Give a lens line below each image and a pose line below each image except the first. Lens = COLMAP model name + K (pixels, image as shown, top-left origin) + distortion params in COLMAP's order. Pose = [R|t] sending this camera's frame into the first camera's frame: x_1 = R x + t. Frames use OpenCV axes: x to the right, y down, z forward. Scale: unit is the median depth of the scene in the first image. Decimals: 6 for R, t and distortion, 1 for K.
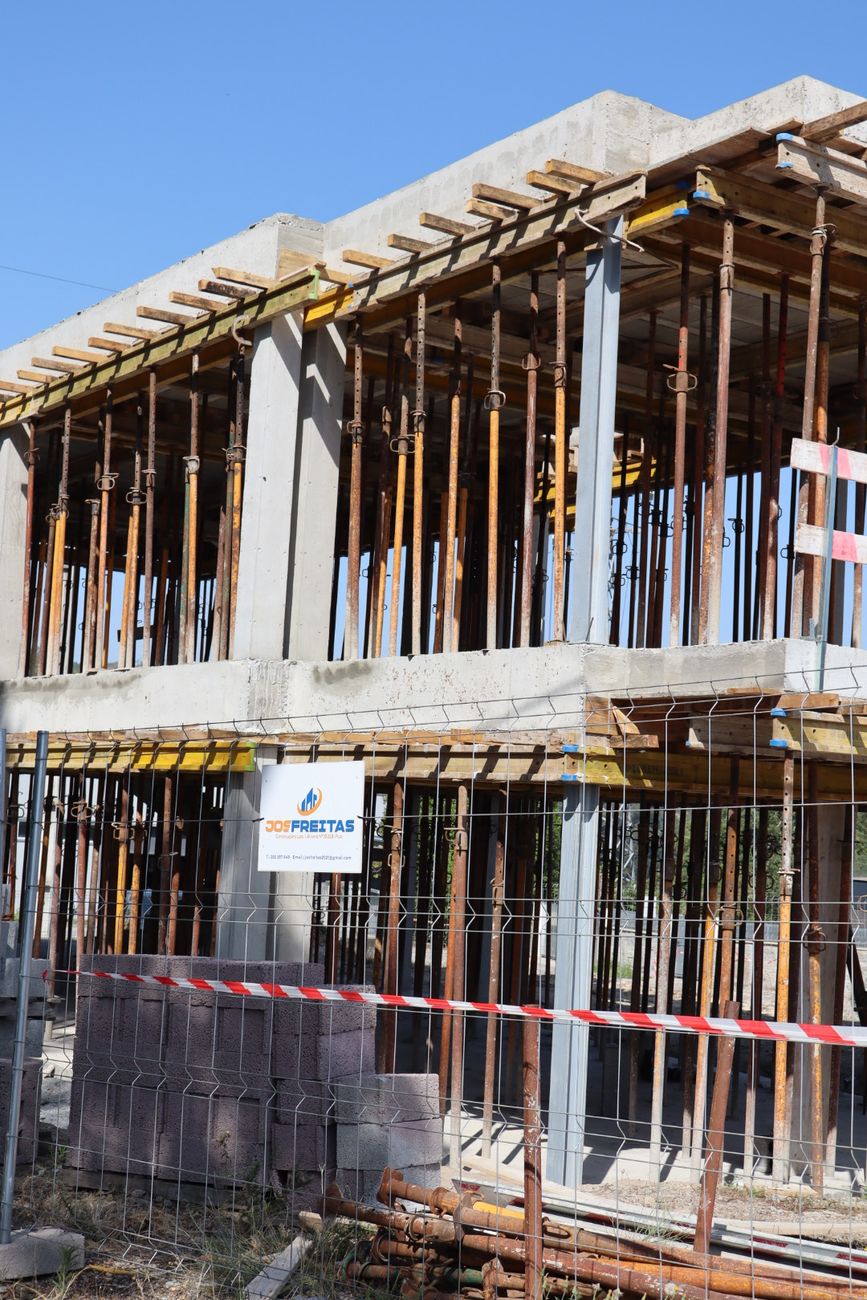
lens RADIAL K [[2009.3, 0, 433.5], [0, 2009.3, 650.0], [0, 0, 1]] dist [-0.023398, -0.006228]
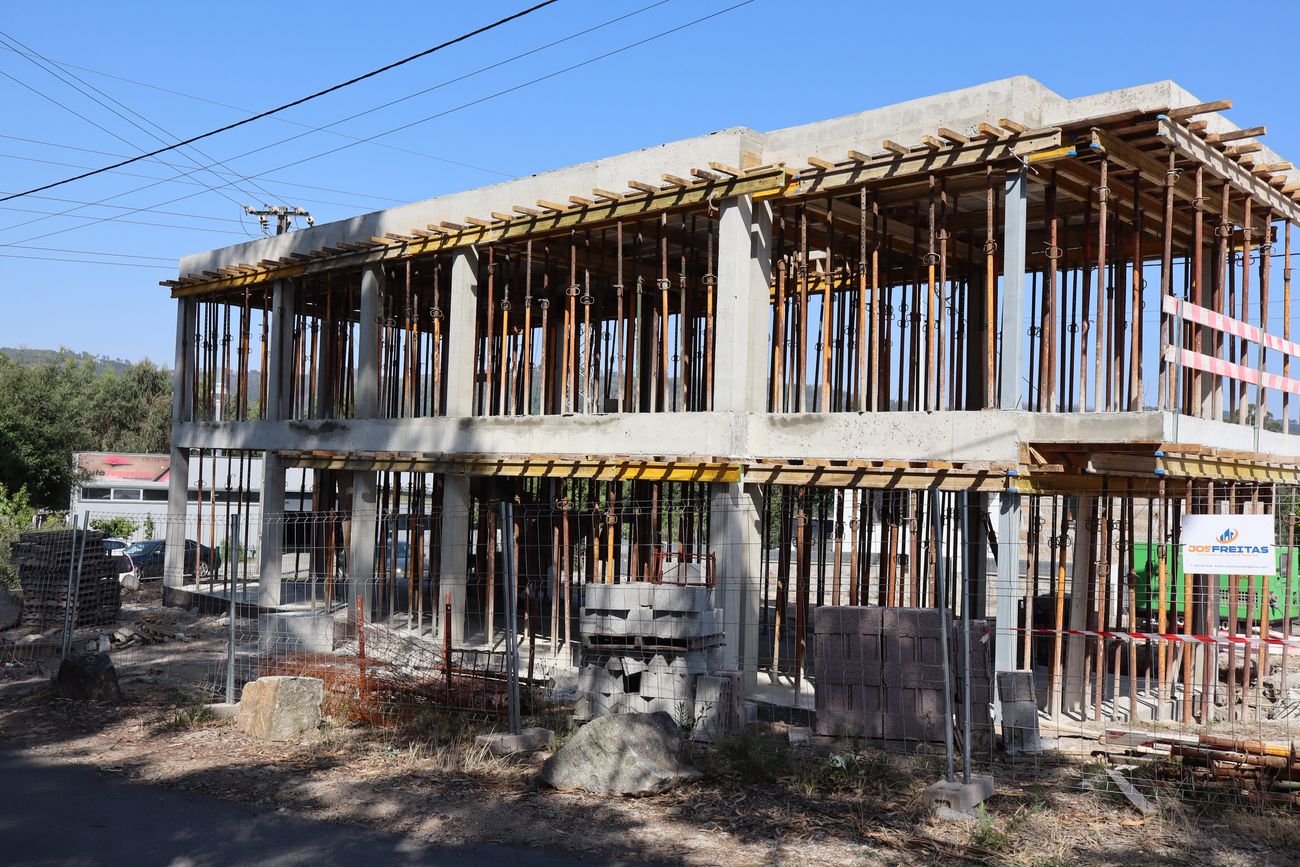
lens RADIAL K [[1356.8, 0, 649.8], [0, 1356.8, 461.7], [0, 0, 1]] dist [-0.015247, -0.002661]
pose [[0.975300, -0.016521, 0.220265, -0.446185], [-0.001087, 0.996828, 0.079578, -0.047313], [-0.220881, -0.077852, 0.972189, -0.041587]]
